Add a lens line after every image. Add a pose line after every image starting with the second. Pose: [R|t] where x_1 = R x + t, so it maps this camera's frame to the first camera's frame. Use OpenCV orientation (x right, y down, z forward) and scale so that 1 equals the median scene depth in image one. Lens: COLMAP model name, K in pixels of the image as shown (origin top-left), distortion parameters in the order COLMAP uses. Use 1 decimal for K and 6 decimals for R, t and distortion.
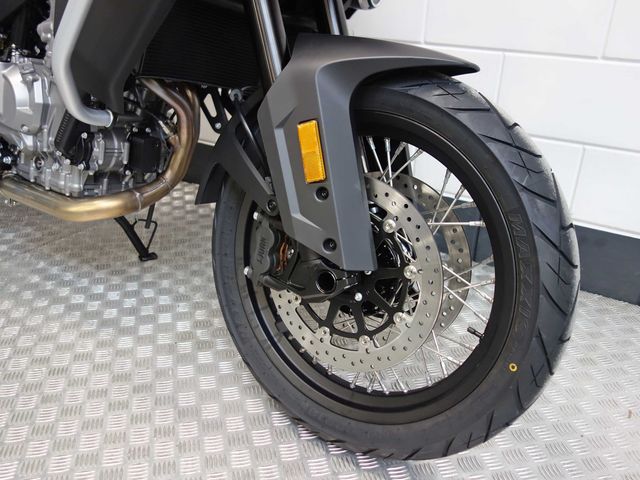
lens RADIAL K [[564.4, 0, 320.0], [0, 564.4, 240.0], [0, 0, 1]] dist [0.004758, -0.000436]
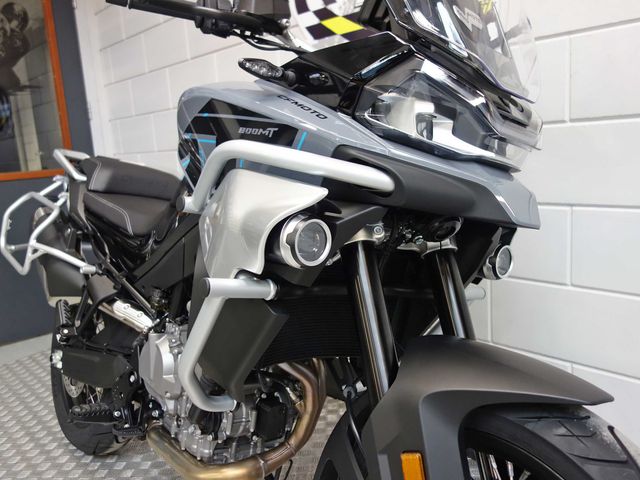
lens RADIAL K [[564.4, 0, 320.0], [0, 564.4, 240.0], [0, 0, 1]] dist [0.004758, -0.000436]
pose [[0.956525, -0.034555, -0.289597, 0.087041], [-0.044429, 0.964103, -0.261785, -0.225042], [0.288247, 0.263271, 0.920653, 0.006177]]
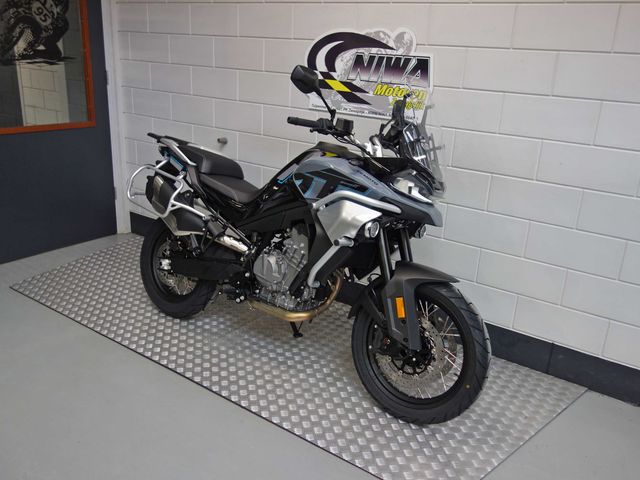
lens RADIAL K [[564.4, 0, 320.0], [0, 564.4, 240.0], [0, 0, 1]] dist [0.004758, -0.000436]
pose [[0.997922, 0.047173, -0.043898, -0.244156], [-0.052226, 0.991137, -0.122147, -0.095149], [0.037747, 0.124186, 0.991541, -1.497000]]
